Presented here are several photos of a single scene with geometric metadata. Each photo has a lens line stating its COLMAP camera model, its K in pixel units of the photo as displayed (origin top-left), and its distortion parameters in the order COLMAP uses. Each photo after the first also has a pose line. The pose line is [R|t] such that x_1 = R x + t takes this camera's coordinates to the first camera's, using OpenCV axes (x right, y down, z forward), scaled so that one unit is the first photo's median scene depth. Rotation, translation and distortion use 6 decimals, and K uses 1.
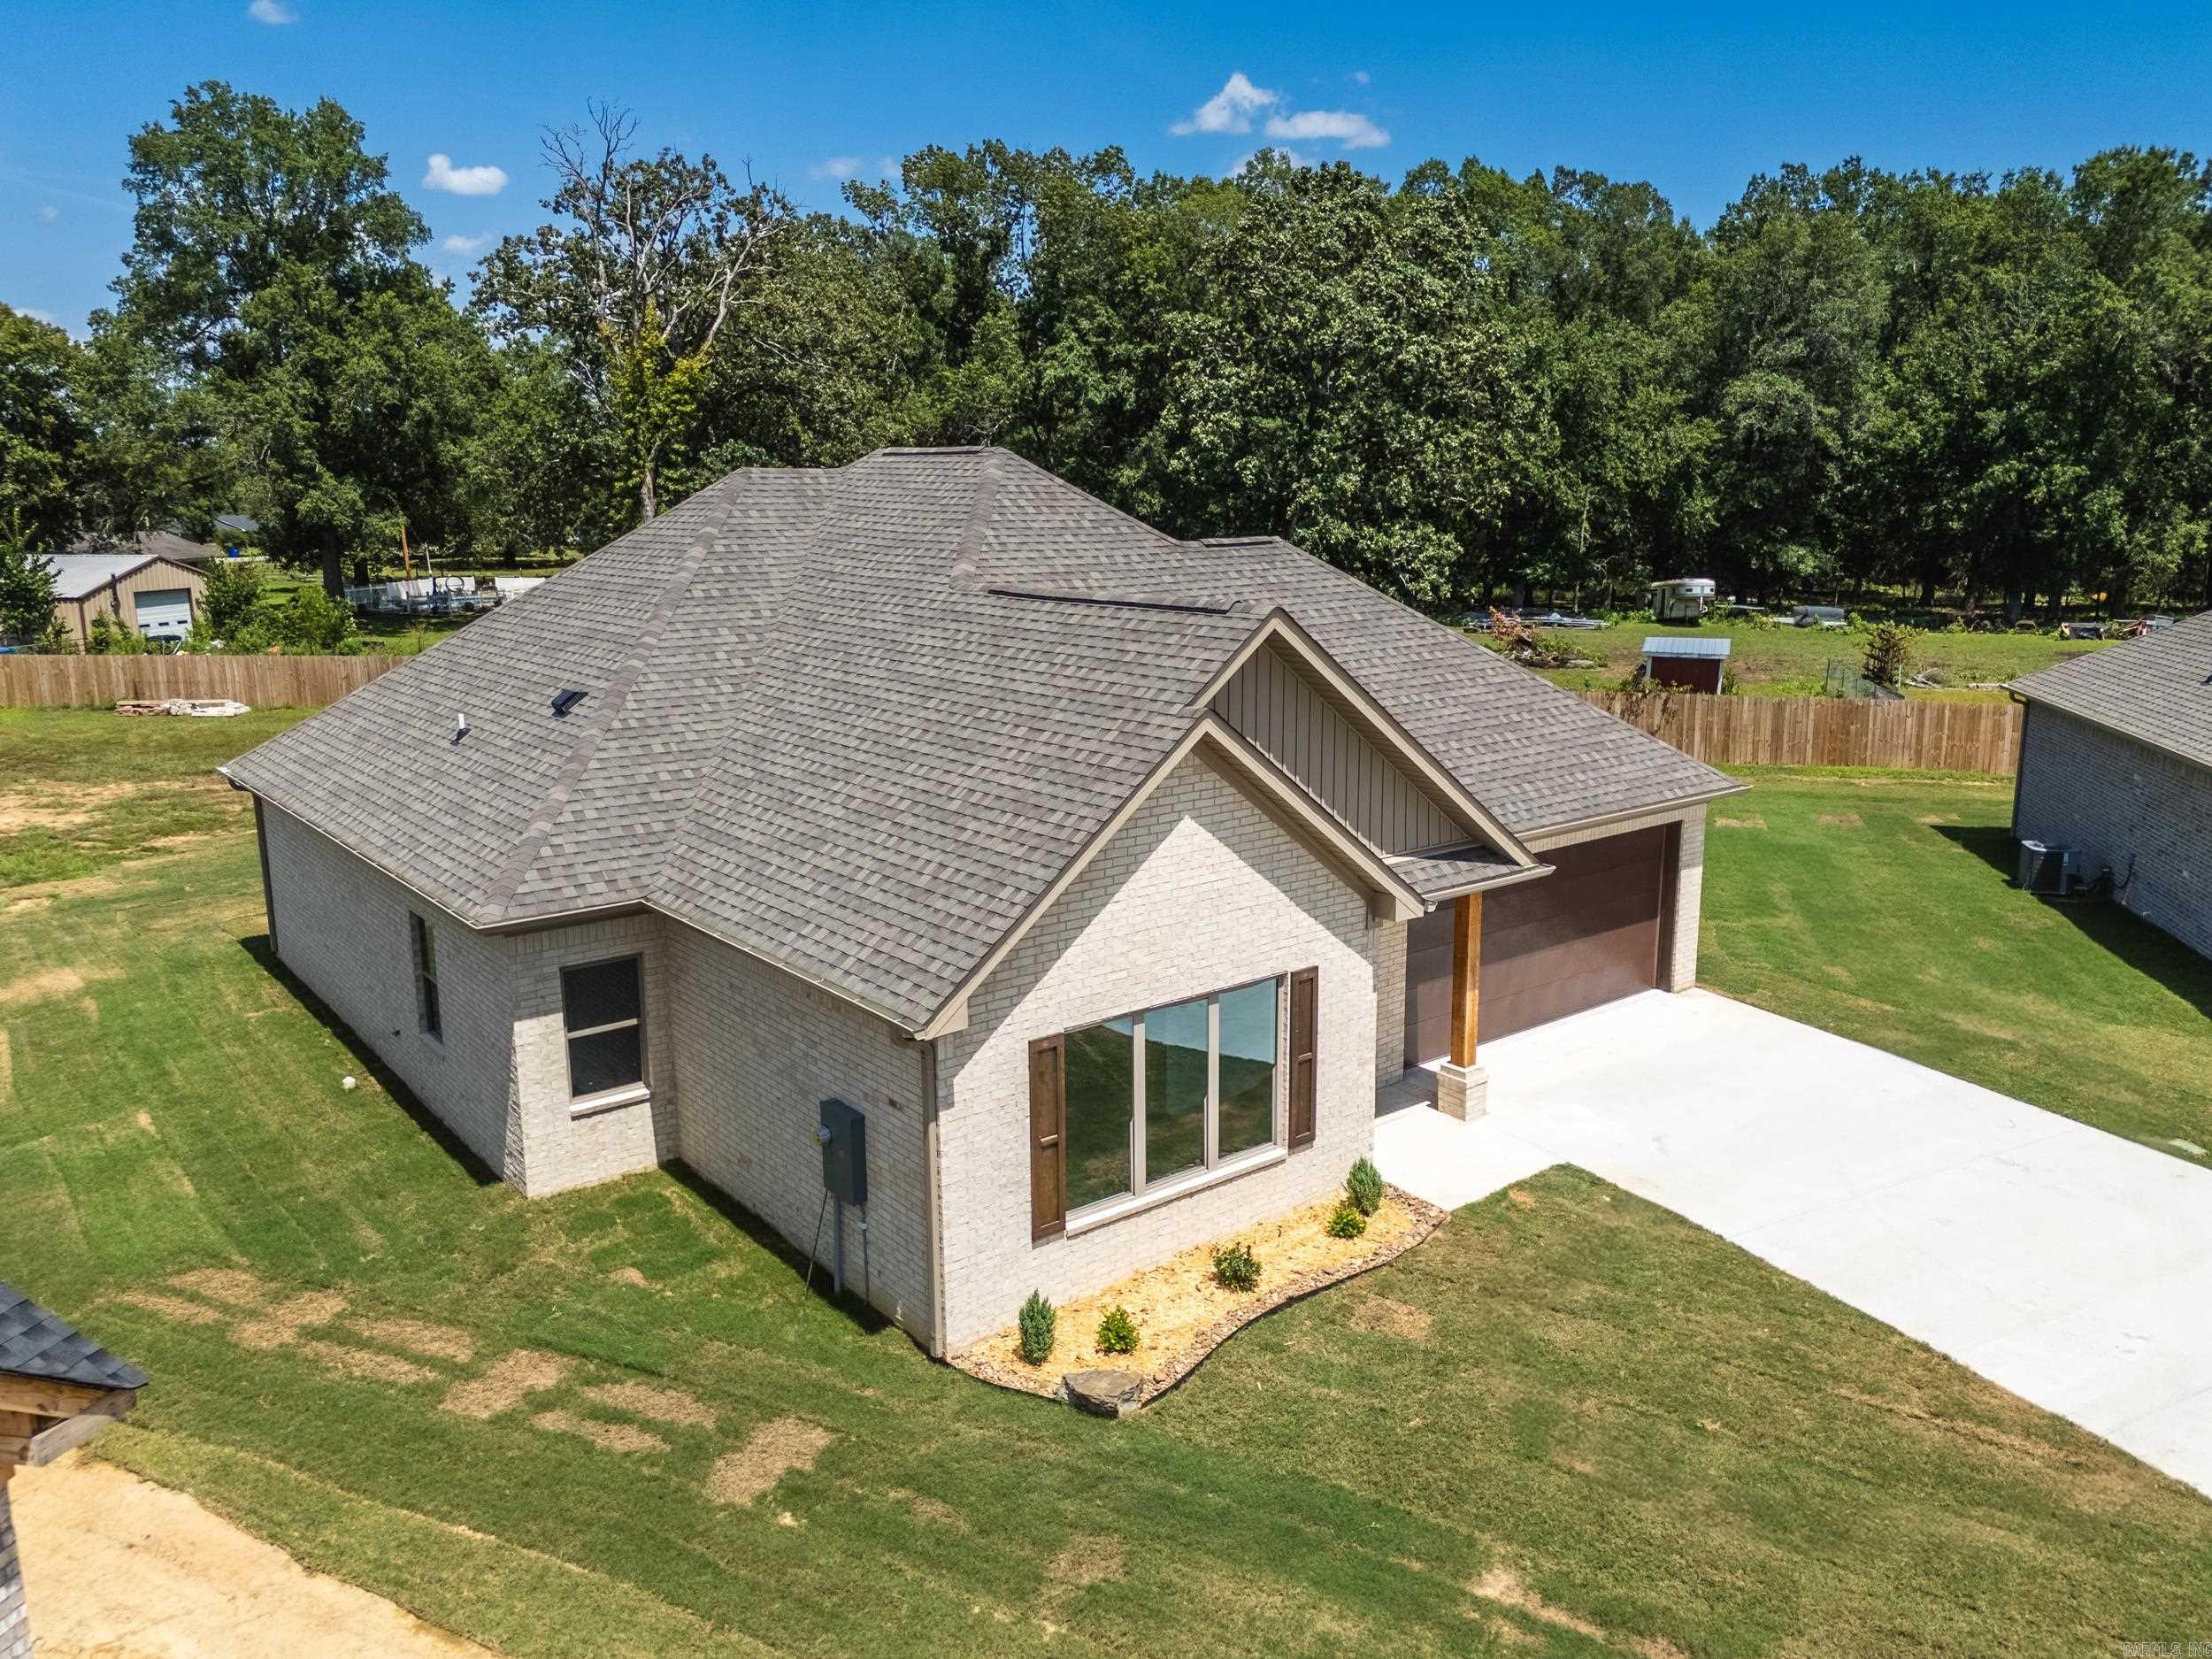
lens RADIAL K [[1631.1, 0, 1114.9], [0, 1631.1, 822.0], [0, 0, 1]] dist [0.082247, -0.093998]
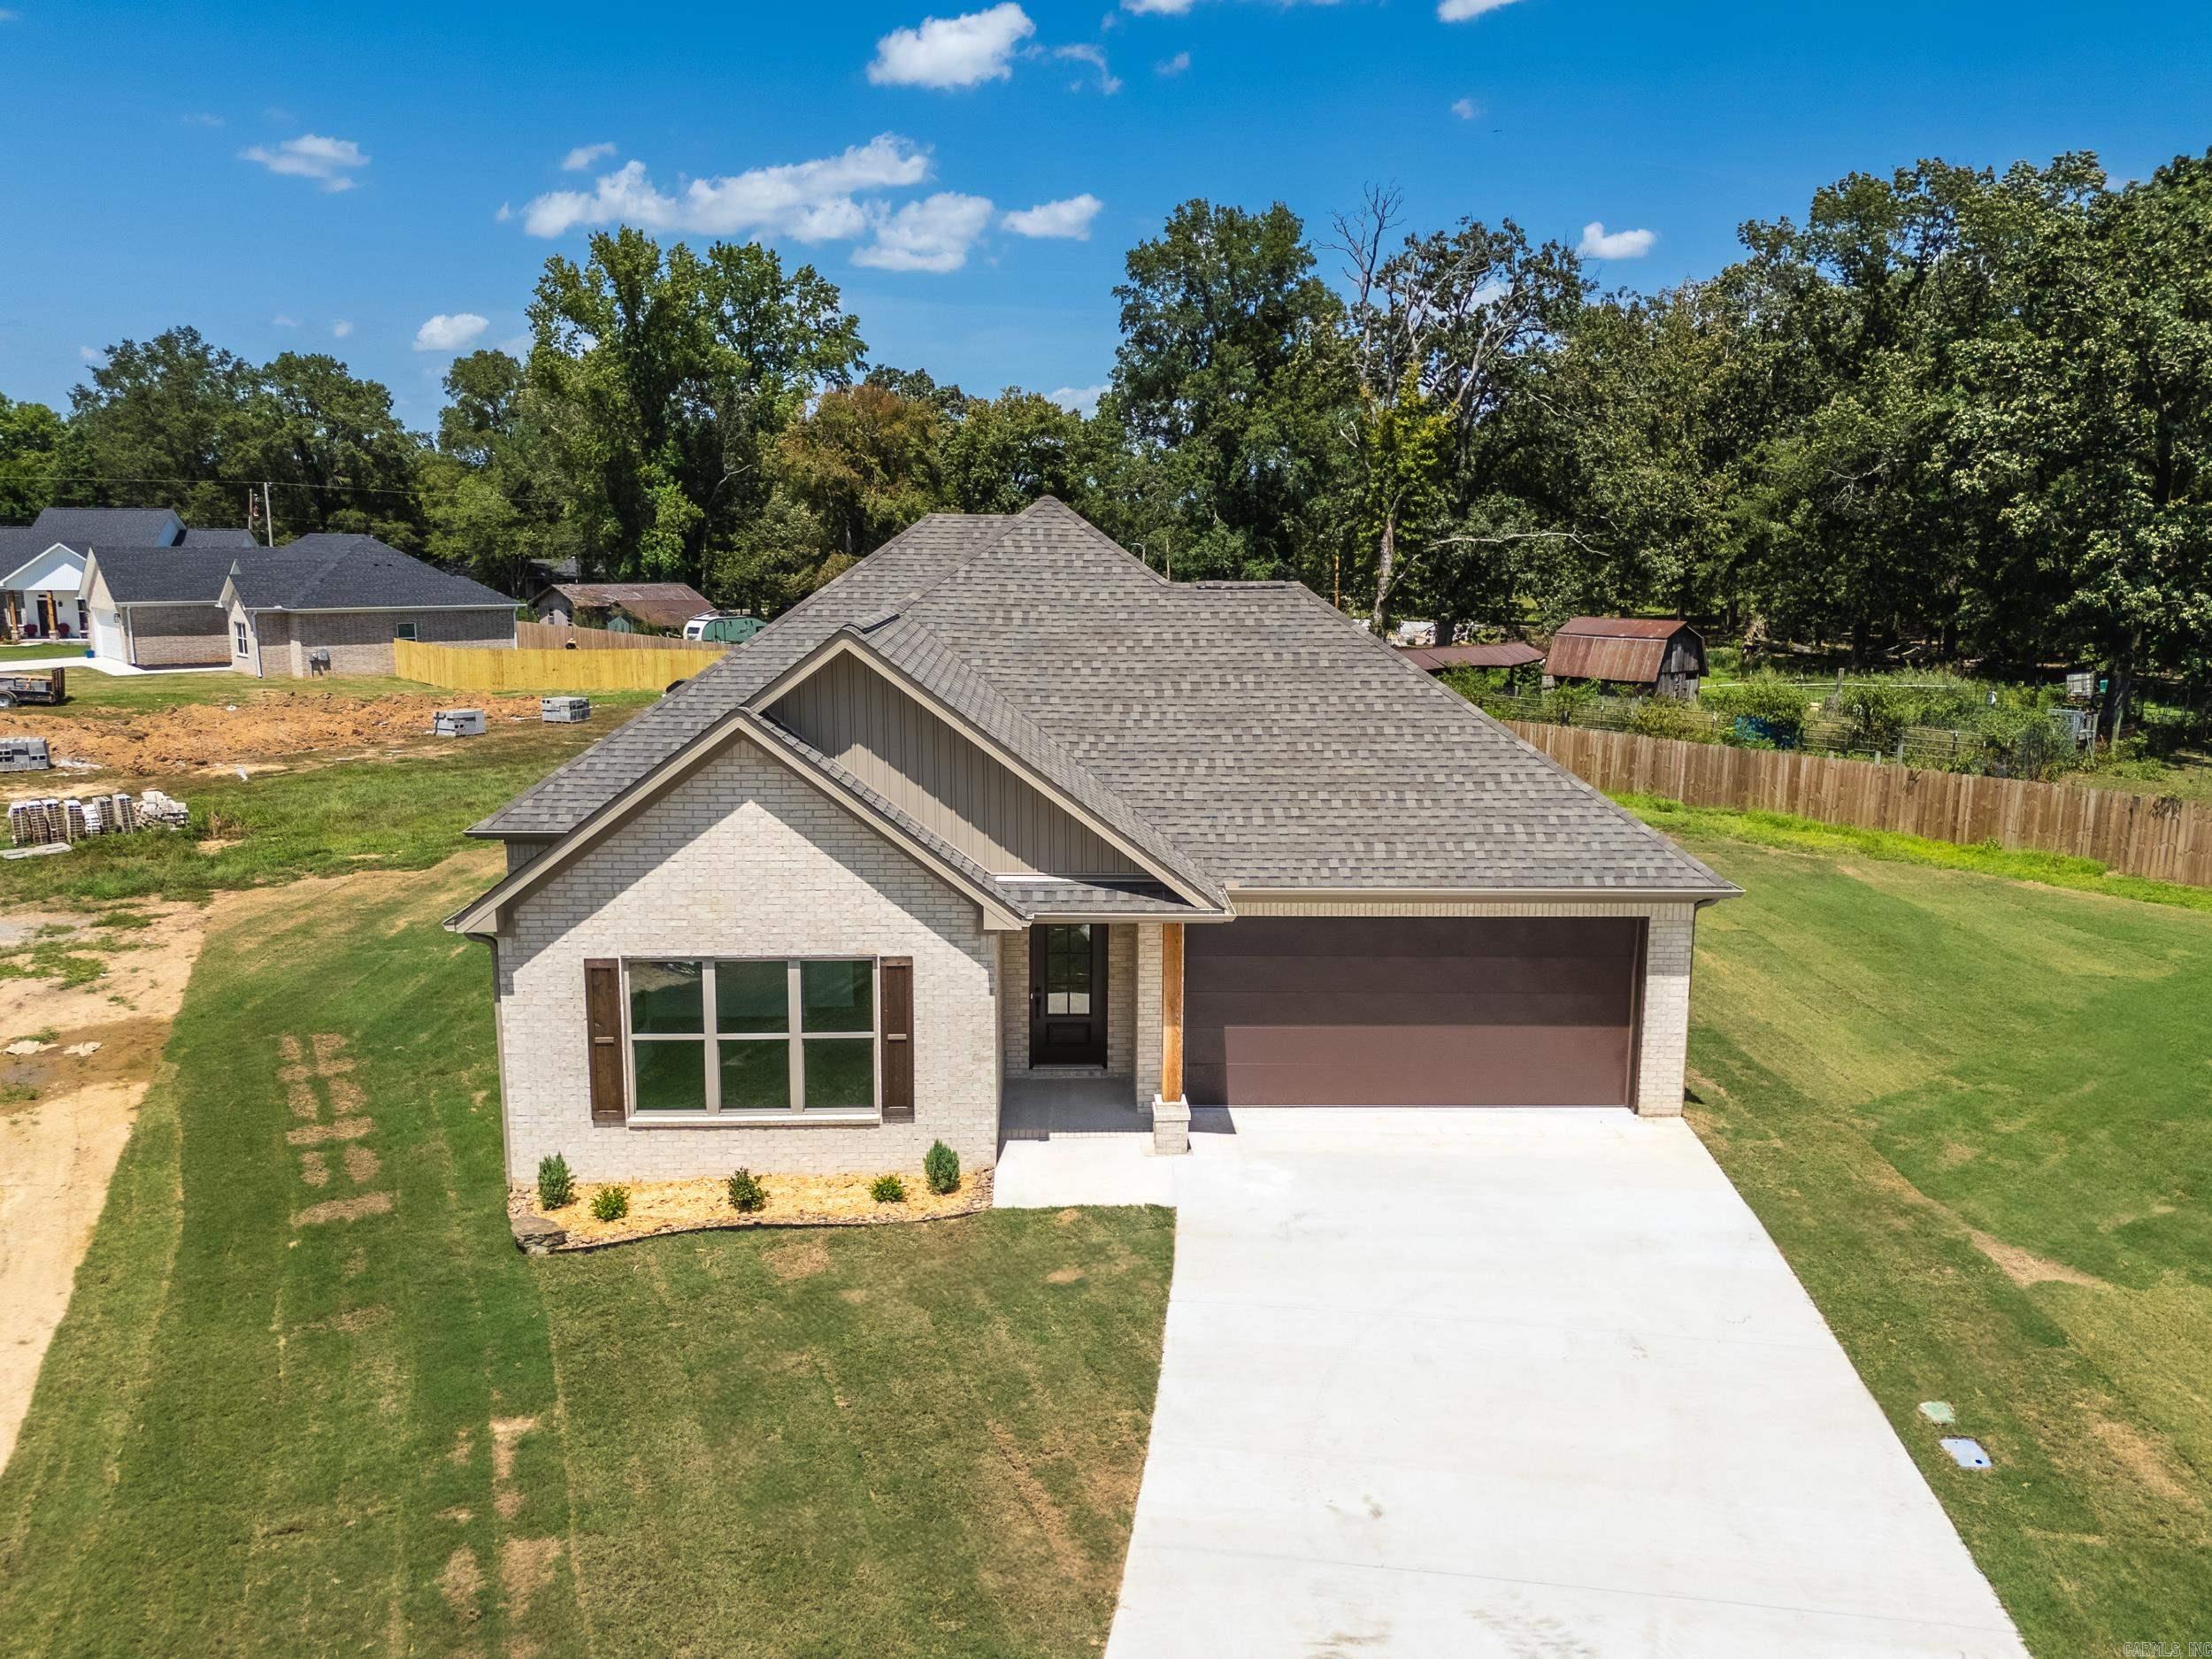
lens RADIAL K [[1631.1, 0, 1114.9], [0, 1631.1, 822.0], [0, 0, 1]] dist [0.082247, -0.093998]
pose [[0.802397, 0.114479, -0.585708, 0.863478], [-0.132484, 0.991110, 0.012219, -0.033920], [0.581900, 0.067792, 0.810430, 0.172970]]
